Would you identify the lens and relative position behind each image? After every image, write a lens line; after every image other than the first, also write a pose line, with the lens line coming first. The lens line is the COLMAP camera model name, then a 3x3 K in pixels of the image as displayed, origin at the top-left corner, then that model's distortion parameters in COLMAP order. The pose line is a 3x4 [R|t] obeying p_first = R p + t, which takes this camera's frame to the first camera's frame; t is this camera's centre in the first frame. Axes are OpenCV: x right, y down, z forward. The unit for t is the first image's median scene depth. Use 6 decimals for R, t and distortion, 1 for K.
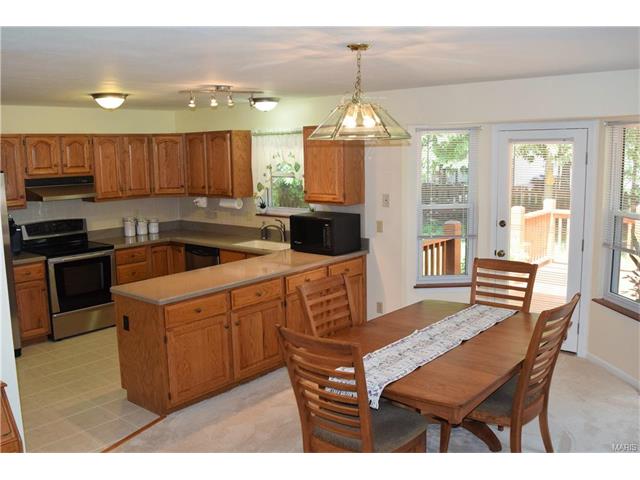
lens RADIAL K [[617.2, 0, 320.0], [0, 617.2, 240.0], [0, 0, 1]] dist [0.004276, 0.012774]
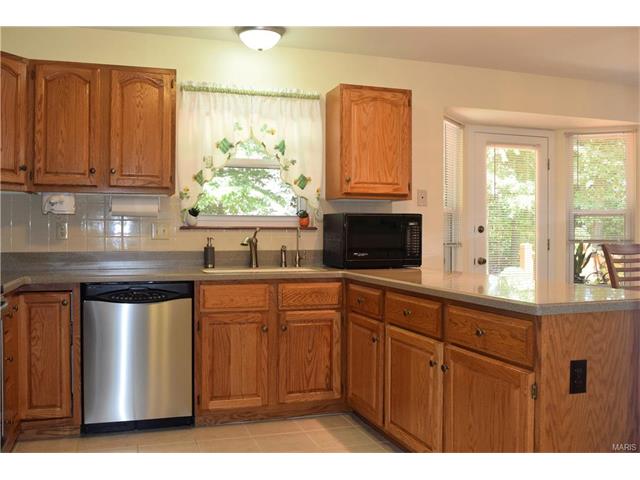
lens RADIAL K [[617.2, 0, 320.0], [0, 617.2, 240.0], [0, 0, 1]] dist [0.004276, 0.012774]
pose [[0.512057, 0.013935, 0.858839, -0.556235], [0.116255, 0.989544, -0.085369, 0.036172], [-0.851048, 0.143559, 0.505082, 0.637040]]
